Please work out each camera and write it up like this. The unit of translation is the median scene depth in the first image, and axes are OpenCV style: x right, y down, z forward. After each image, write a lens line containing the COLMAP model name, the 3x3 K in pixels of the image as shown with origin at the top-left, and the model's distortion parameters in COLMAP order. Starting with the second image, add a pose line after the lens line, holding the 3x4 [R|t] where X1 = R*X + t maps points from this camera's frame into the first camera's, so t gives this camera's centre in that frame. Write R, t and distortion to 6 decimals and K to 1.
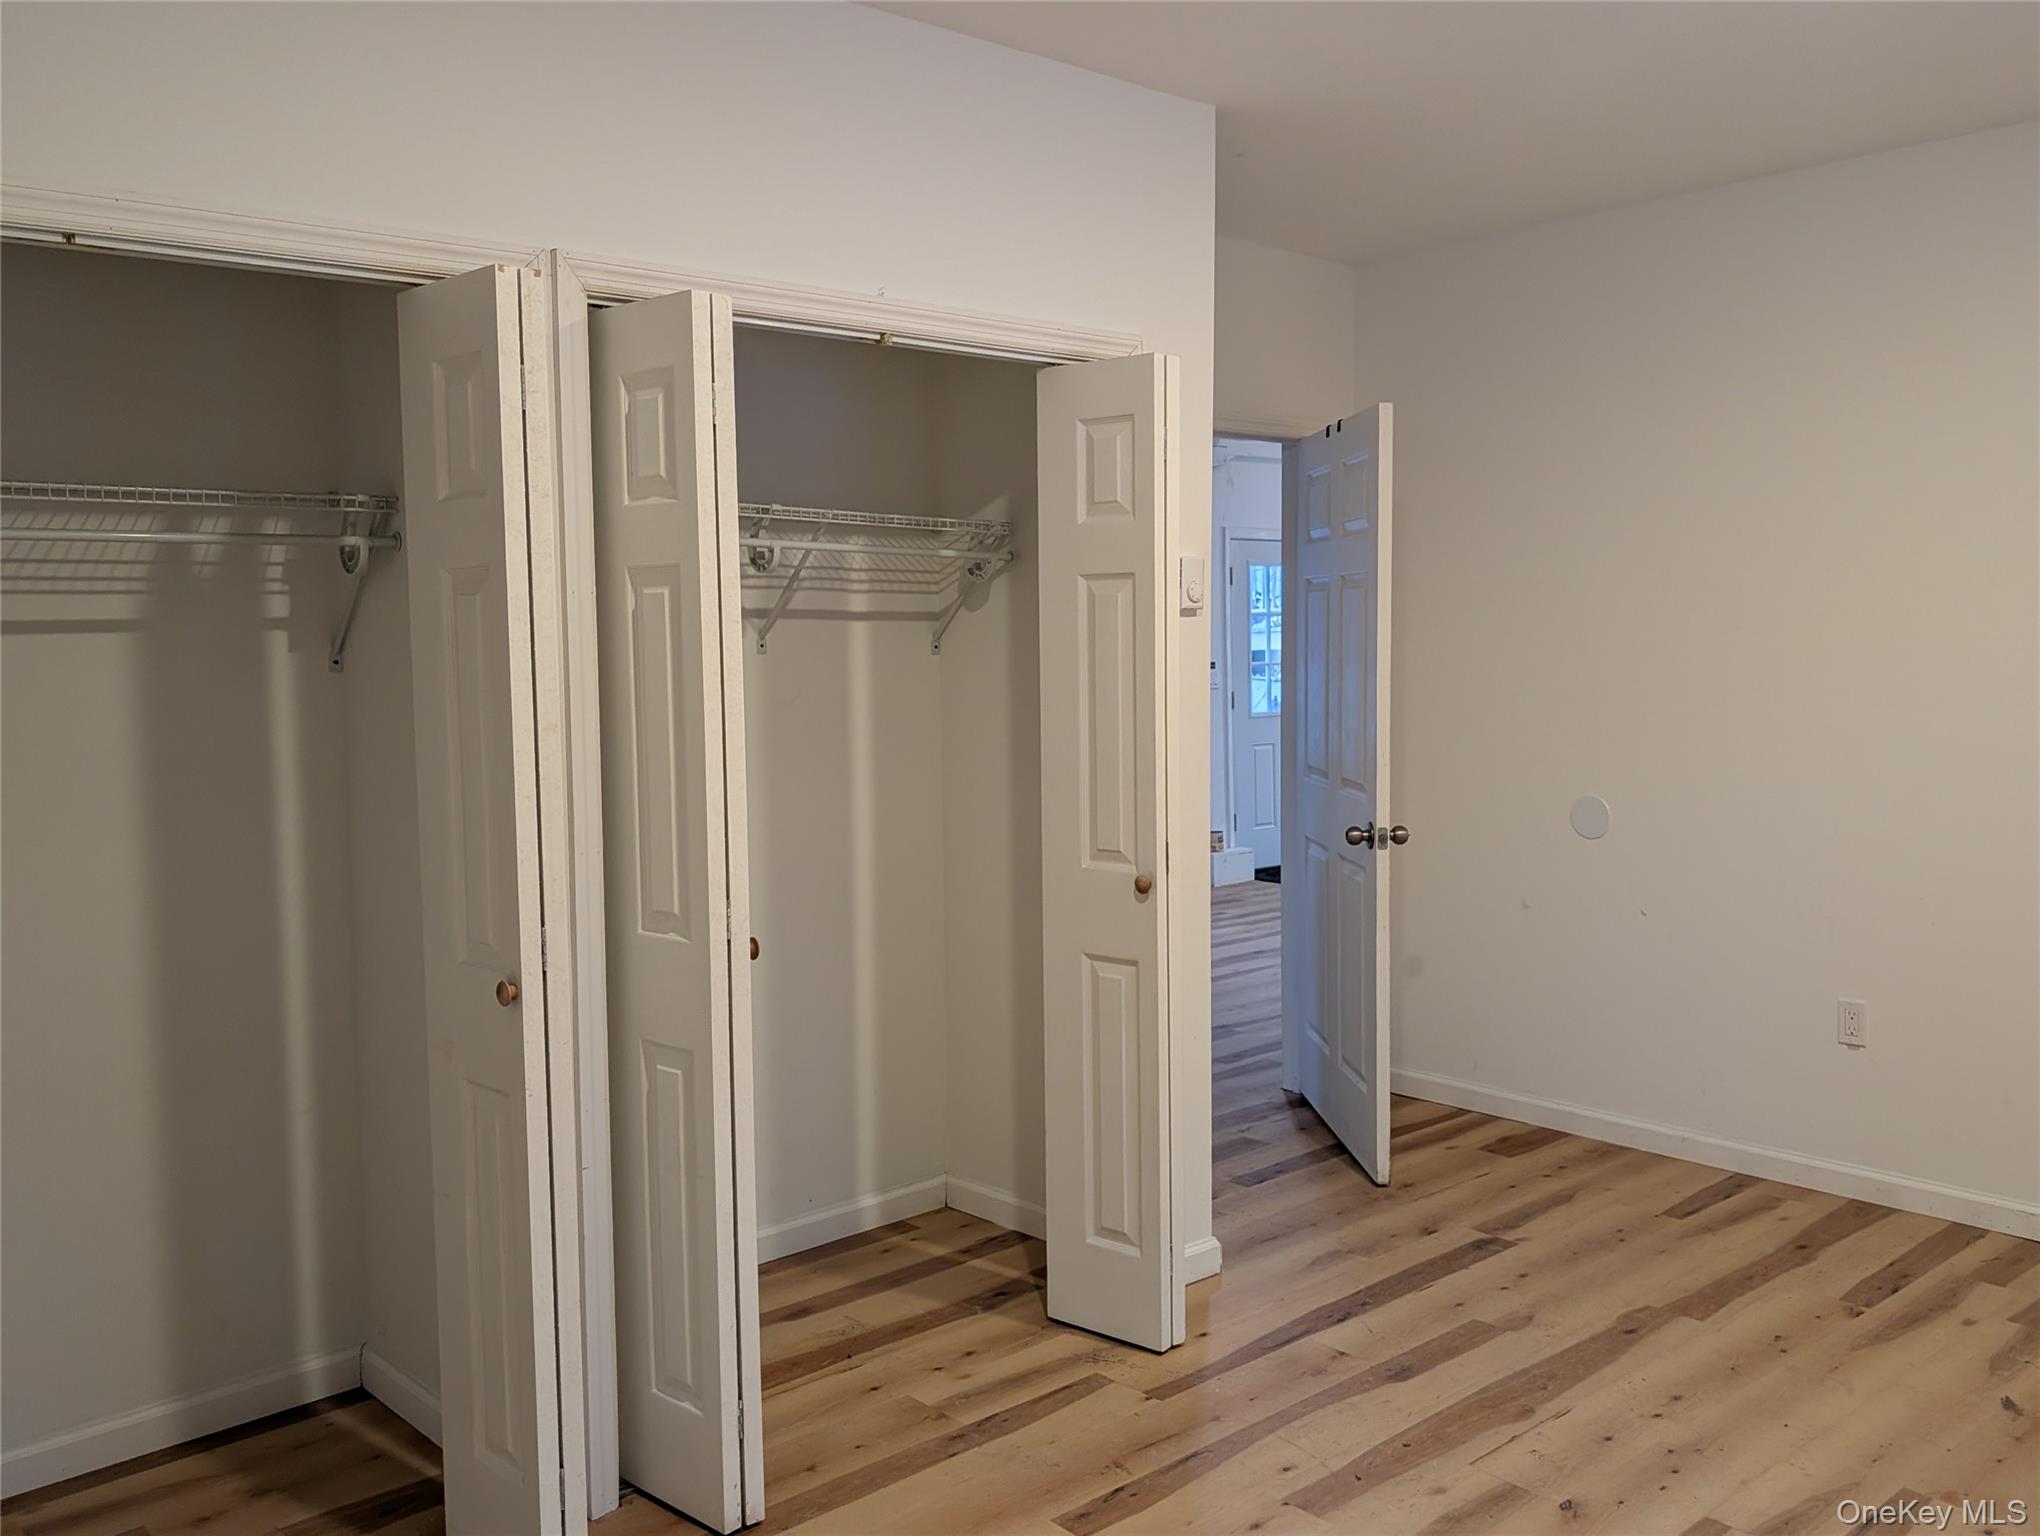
lens RADIAL K [[1757.4, 0, 1020.0], [0, 1757.4, 768.0], [0, 0, 1]] dist [0.012082, -0.016386]
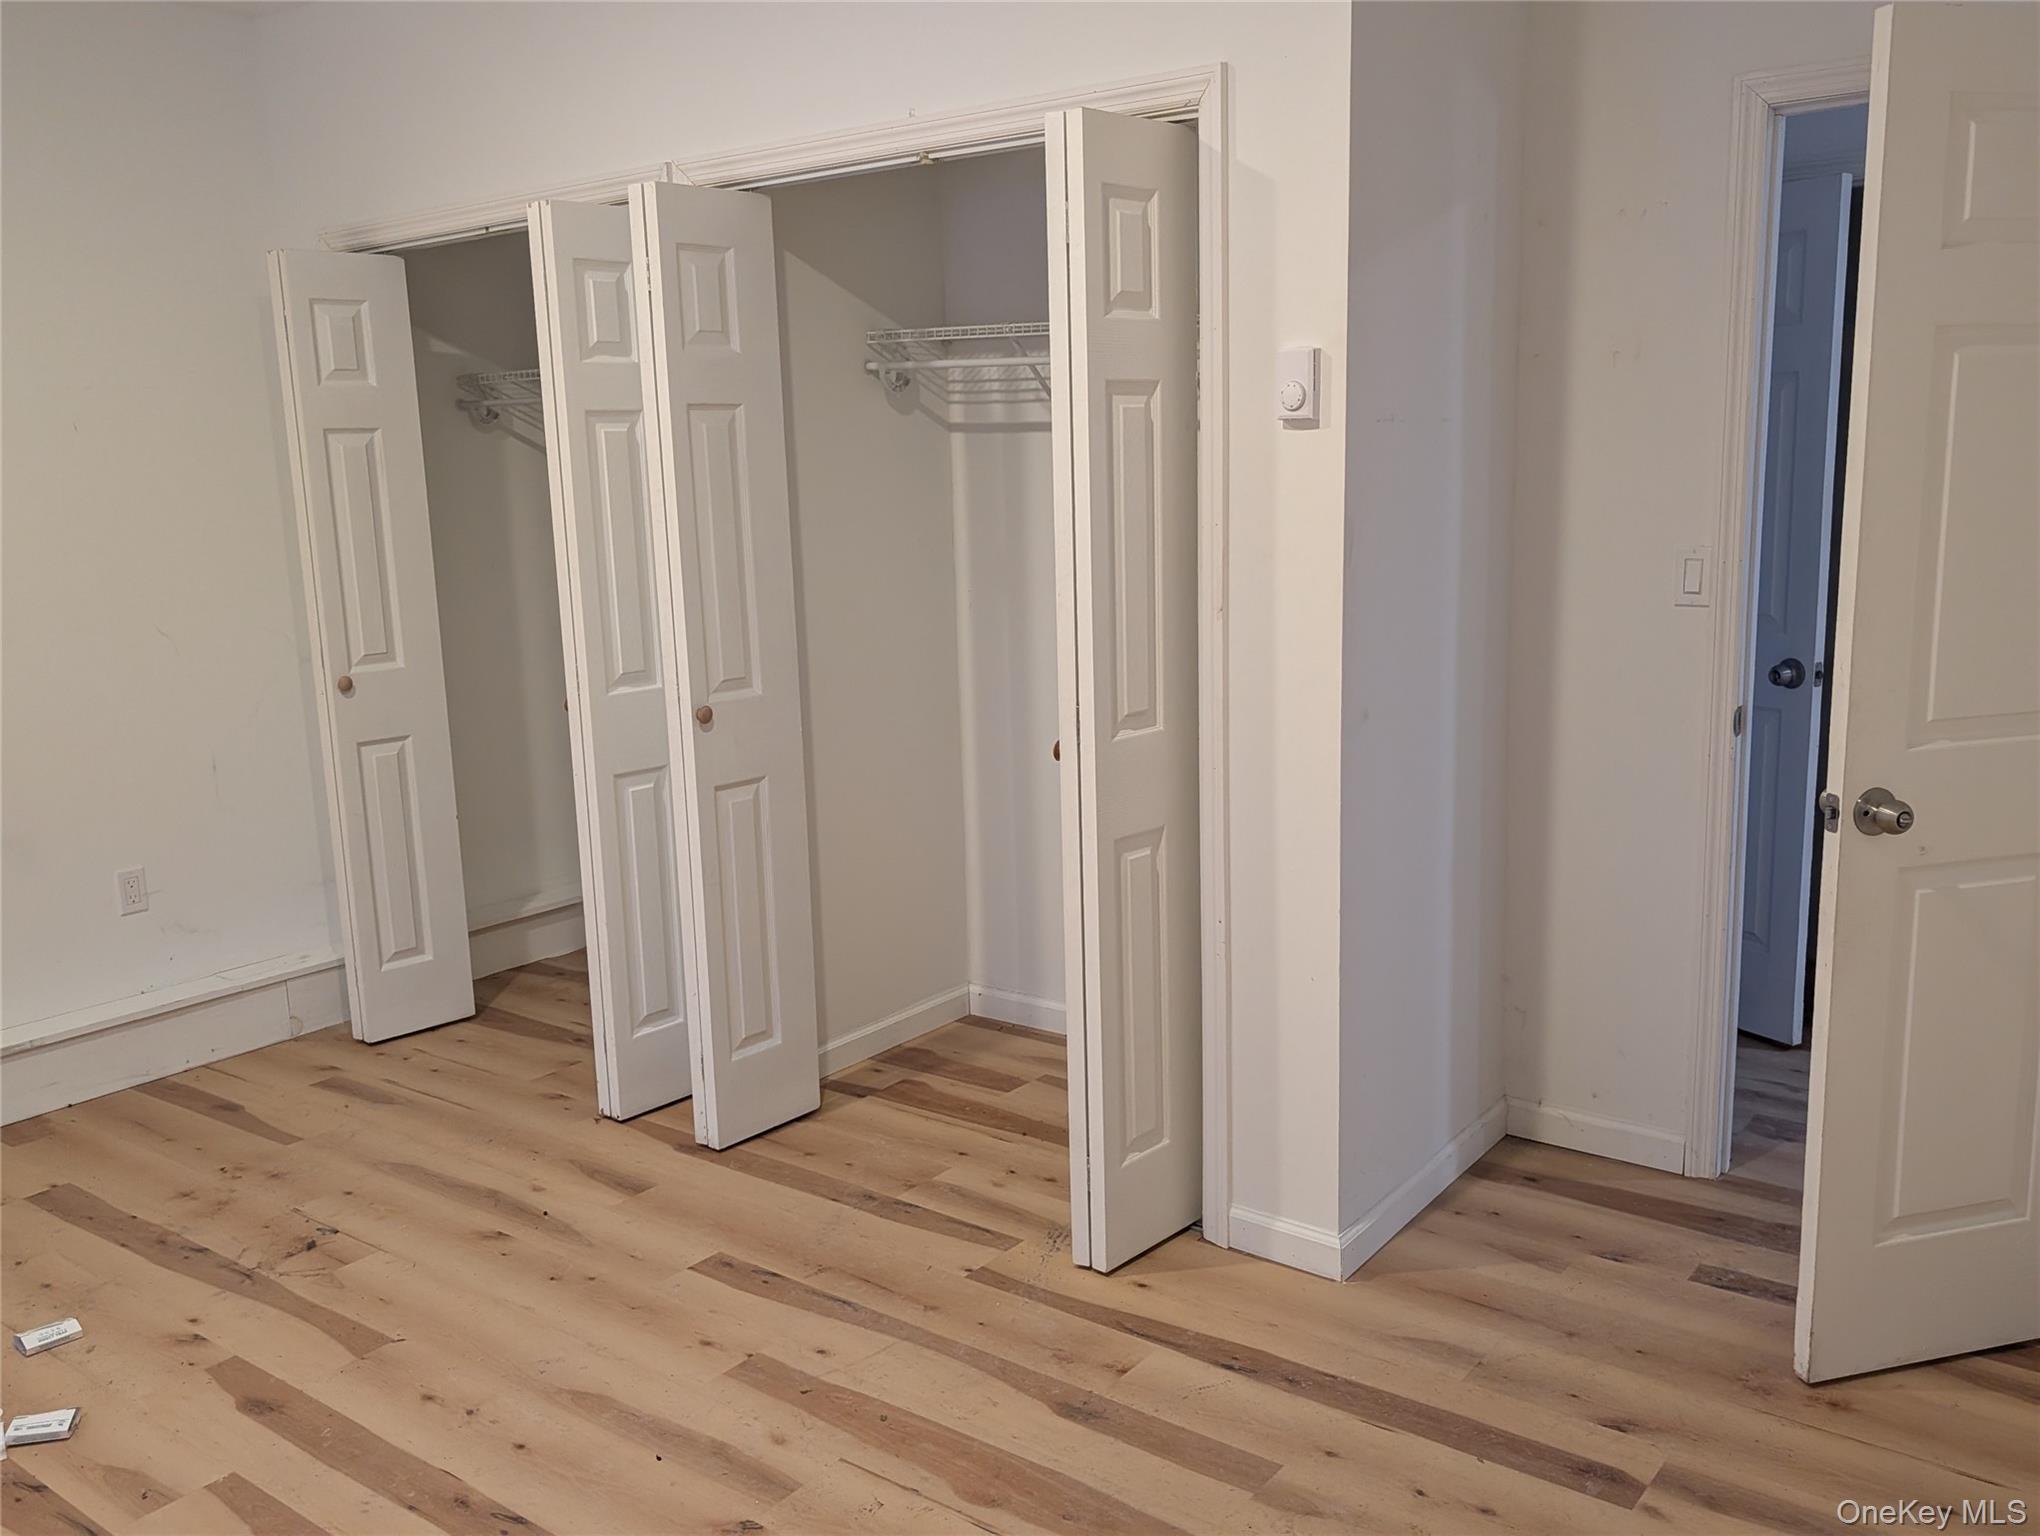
lens RADIAL K [[1757.4, 0, 1020.0], [0, 1757.4, 768.0], [0, 0, 1]] dist [0.012082, -0.016386]
pose [[0.190991, 0.201137, -0.960764, 0.923585], [-0.057042, 0.979401, 0.193699, -0.092502], [0.979933, 0.017809, 0.198530, 0.820493]]
